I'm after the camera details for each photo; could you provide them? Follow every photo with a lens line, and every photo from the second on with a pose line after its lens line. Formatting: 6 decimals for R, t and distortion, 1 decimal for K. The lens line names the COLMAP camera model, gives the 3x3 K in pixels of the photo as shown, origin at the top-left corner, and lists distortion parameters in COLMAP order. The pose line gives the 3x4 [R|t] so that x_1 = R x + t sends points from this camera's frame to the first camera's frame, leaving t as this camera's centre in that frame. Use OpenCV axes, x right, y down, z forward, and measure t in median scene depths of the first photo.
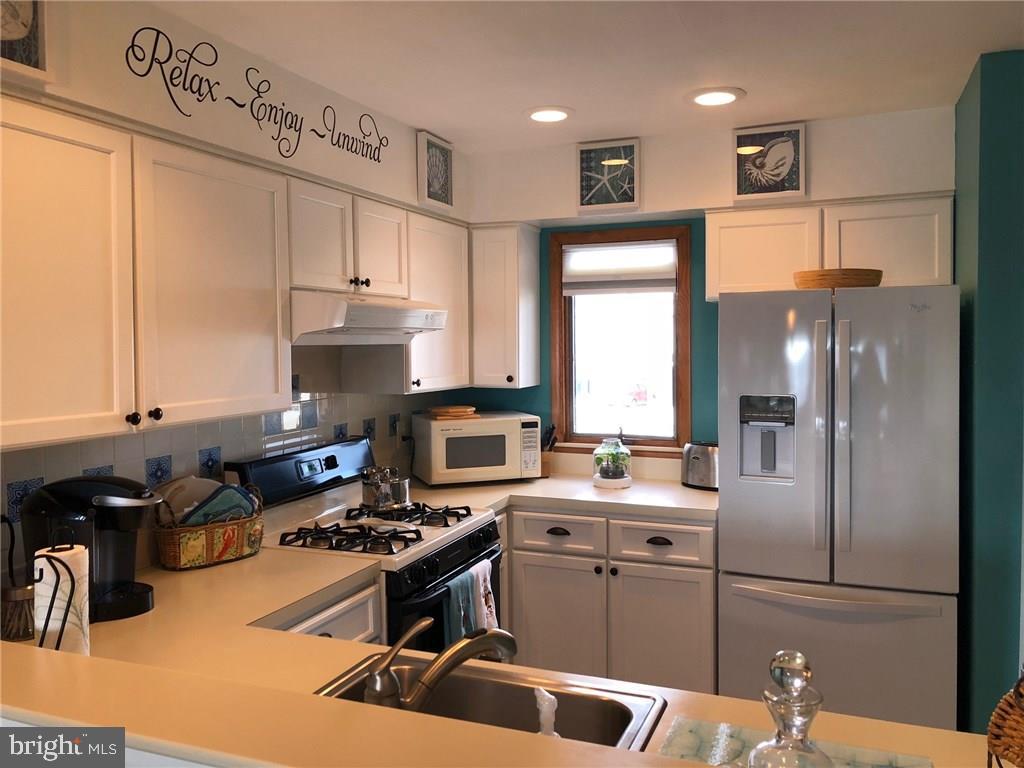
lens RADIAL K [[824.2, 0, 512.0], [0, 824.2, 384.0], [0, 0, 1]] dist [-0.005333, -0.008542]
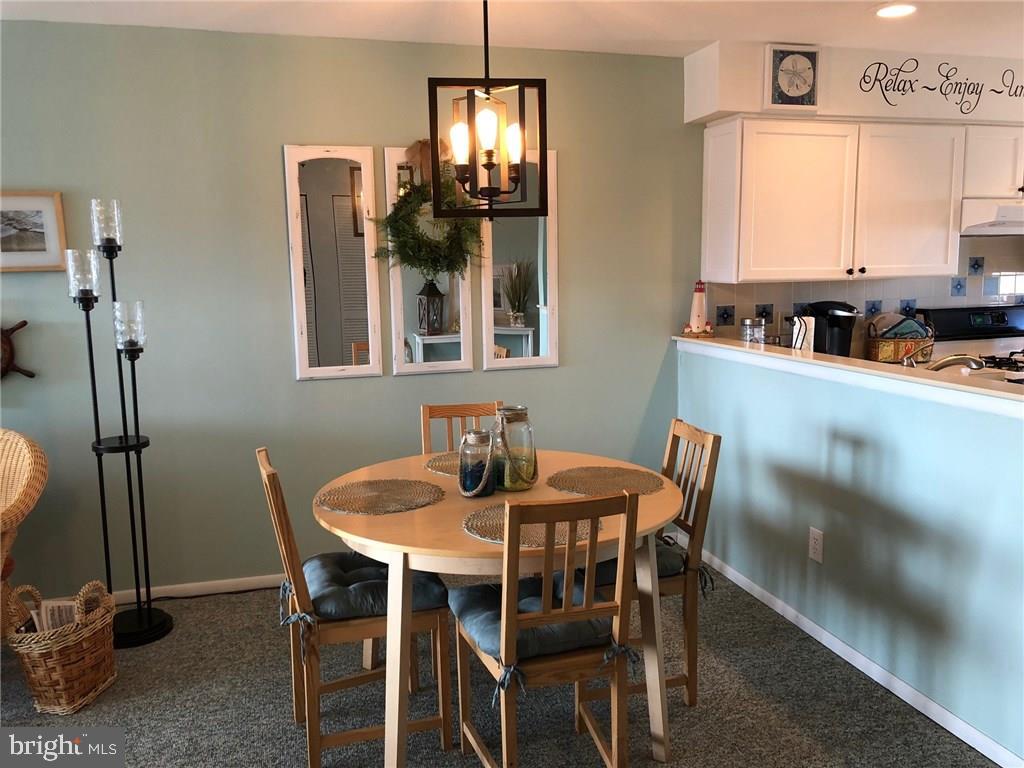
lens RADIAL K [[837.1, 0, 540.8], [0, 837.1, 352.9], [0, 0, 1]] dist [0.033685, -0.003308]
pose [[0.631119, 0.088224, -0.770653, 0.501984], [-0.034829, 0.995732, 0.085468, 0.070134], [0.774904, -0.027099, 0.631498, -0.666713]]
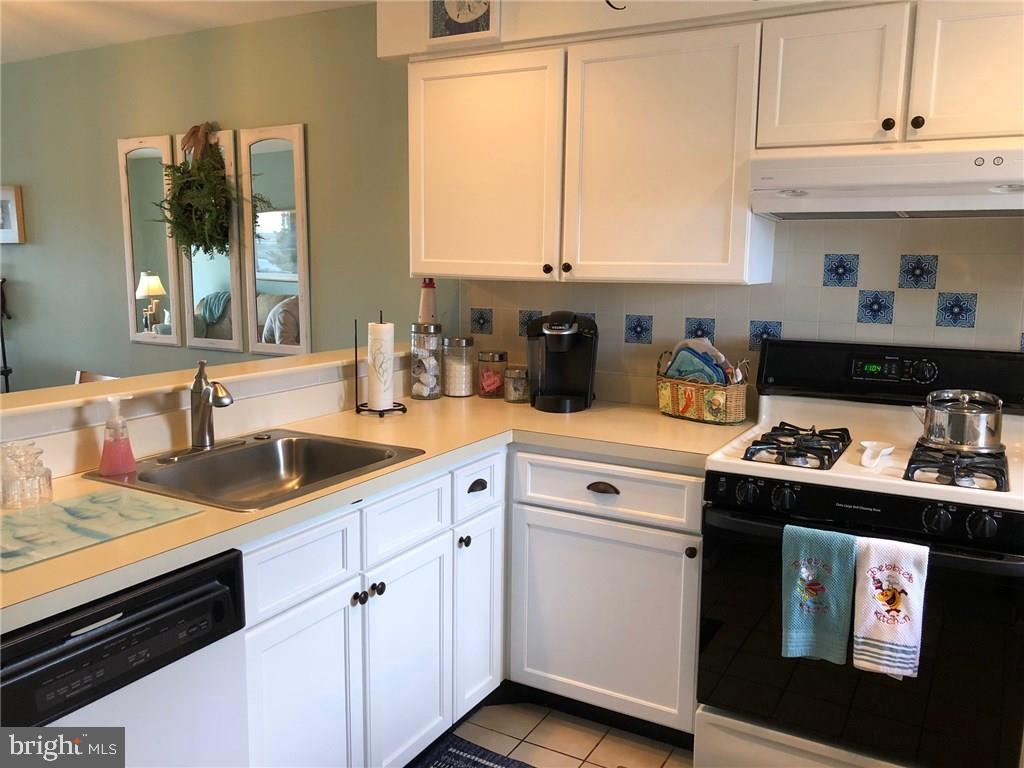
lens RADIAL K [[849.0, 0, 512.0], [0, 849.0, 384.0], [0, 0, 1]] dist [0.036416, -0.002793]
pose [[-0.122223, 0.161978, -0.979196, 0.742498], [-0.063837, 0.983267, 0.170620, -0.004725], [0.990448, 0.083362, -0.109838, 0.861825]]
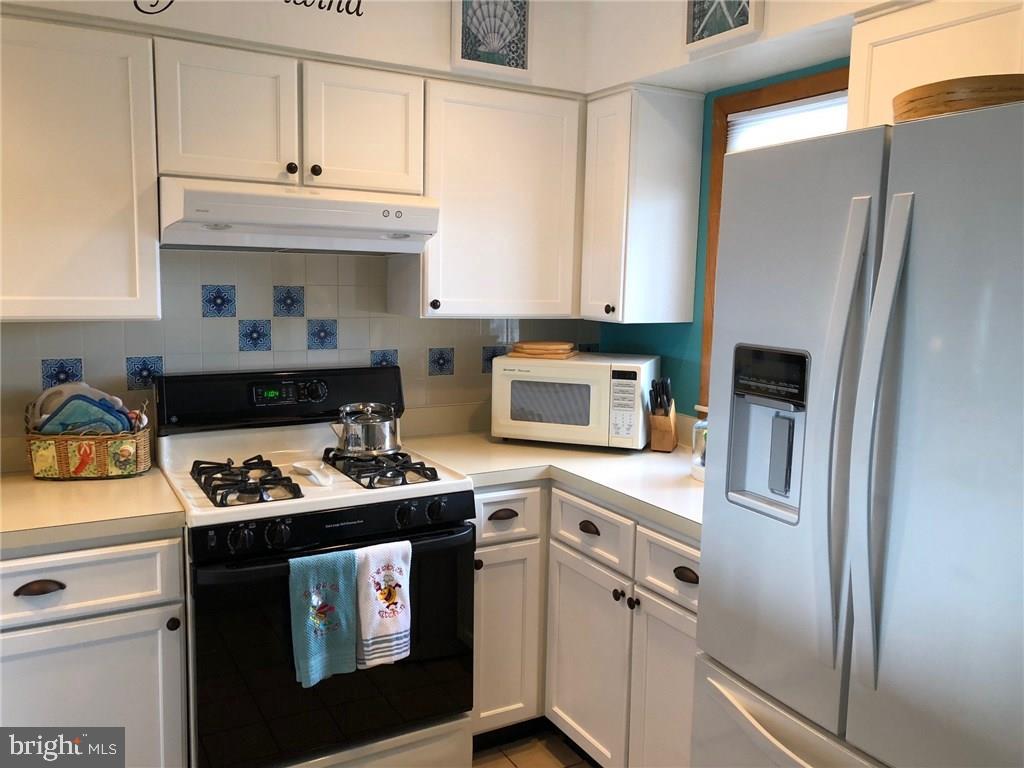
lens RADIAL K [[849.0, 0, 512.0], [0, 849.0, 384.0], [0, 0, 1]] dist [0.036416, -0.002793]
pose [[0.785084, 0.106784, -0.610115, 0.580335], [-0.062122, 0.993635, 0.093972, -0.008393], [0.616266, -0.035874, 0.786720, 0.527651]]
